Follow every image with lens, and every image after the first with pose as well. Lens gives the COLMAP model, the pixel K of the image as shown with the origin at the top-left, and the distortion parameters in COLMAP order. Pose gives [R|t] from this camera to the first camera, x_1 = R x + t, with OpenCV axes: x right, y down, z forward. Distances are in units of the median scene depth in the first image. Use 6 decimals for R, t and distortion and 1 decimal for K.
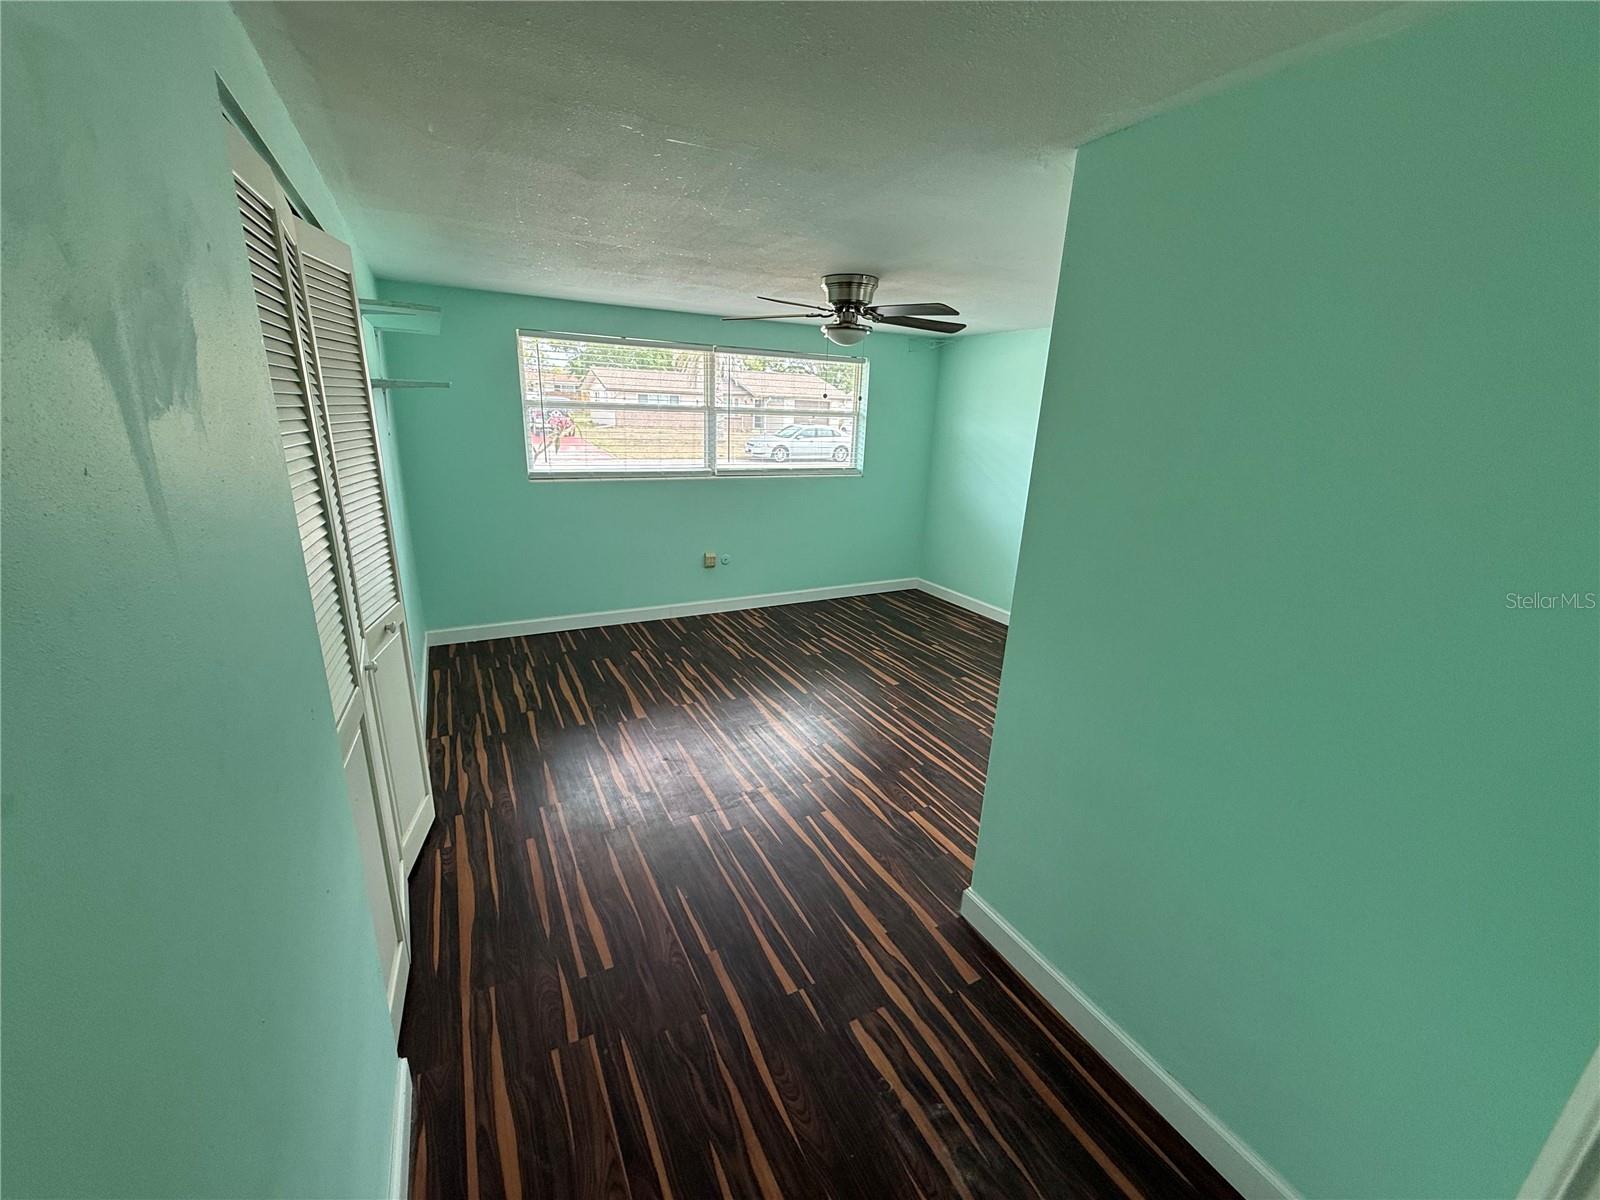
lens RADIAL K [[640.9, 0, 794.8], [0, 640.9, 599.8], [0, 0, 1]] dist [0.000402, -0.000010]
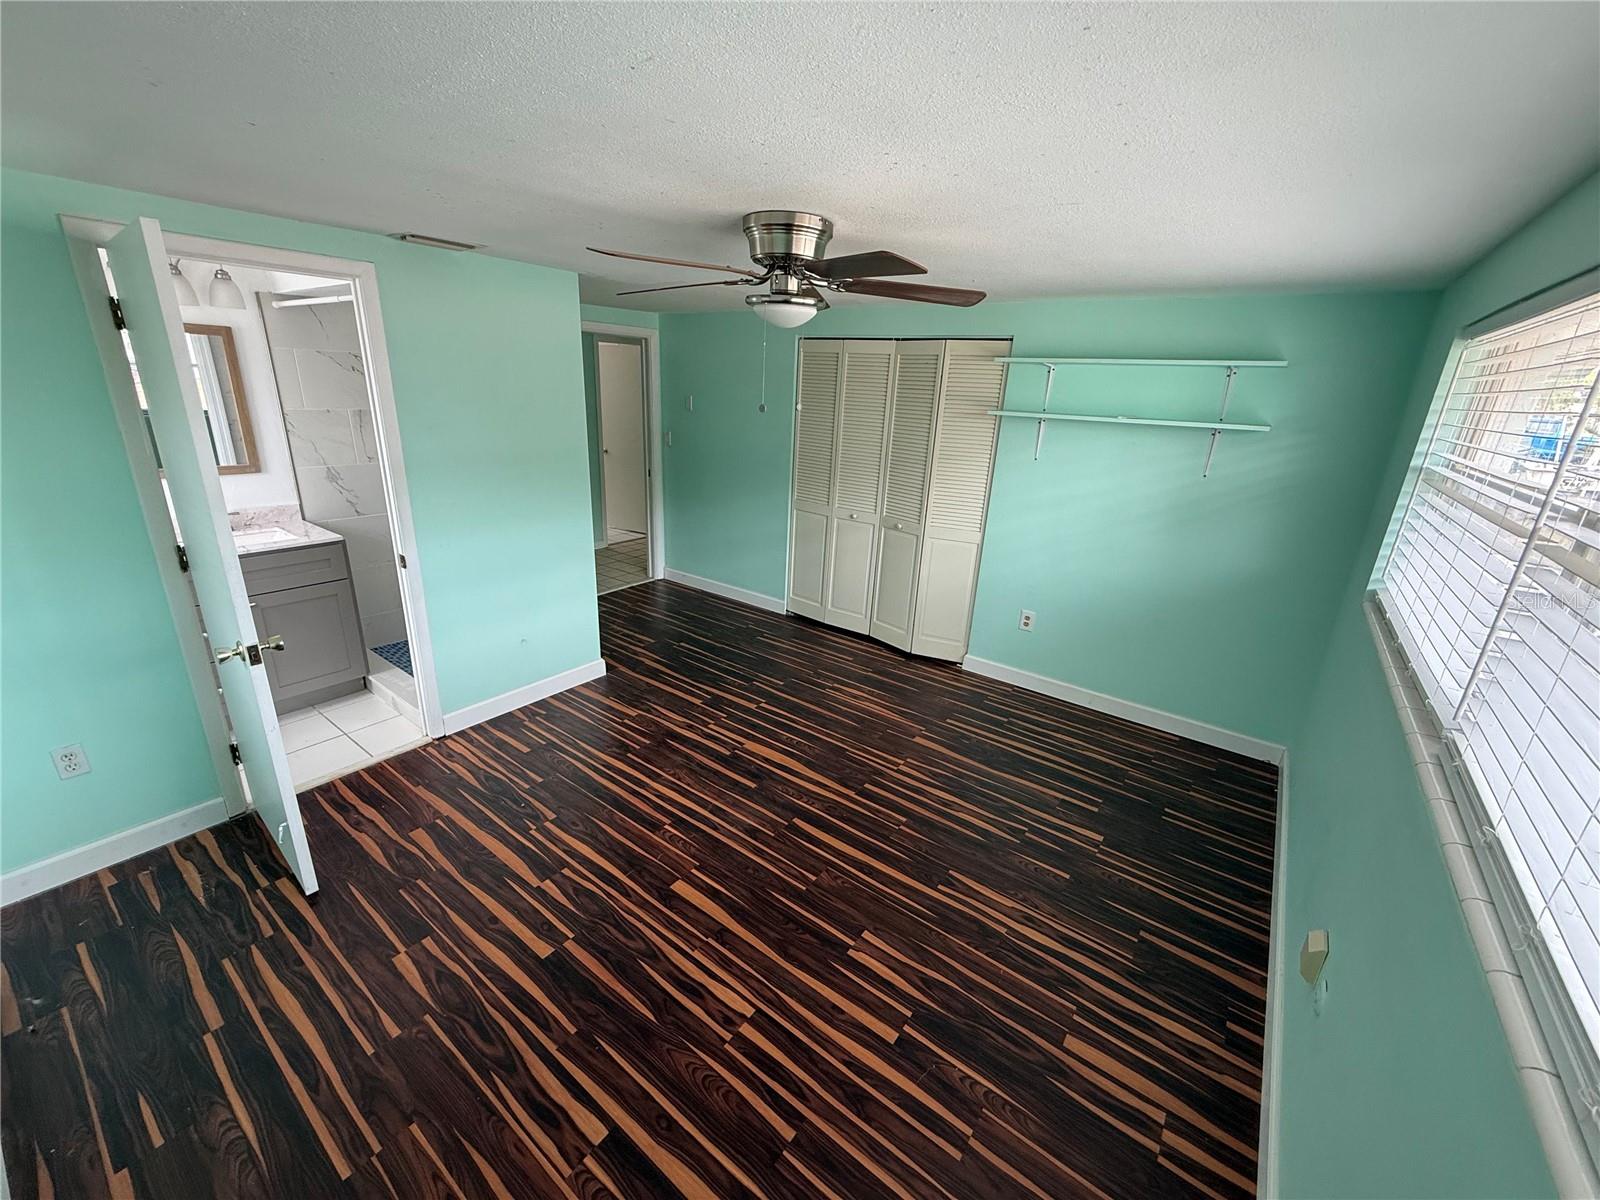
lens RADIAL K [[640.9, 0, 794.8], [0, 640.9, 599.8], [0, 0, 1]] dist [0.000402, -0.000010]
pose [[-0.901343, 0.064380, -0.428295, 0.270817], [-0.197760, 0.818608, 0.539233, -0.388151], [0.385322, 0.570733, -0.725115, 1.206122]]
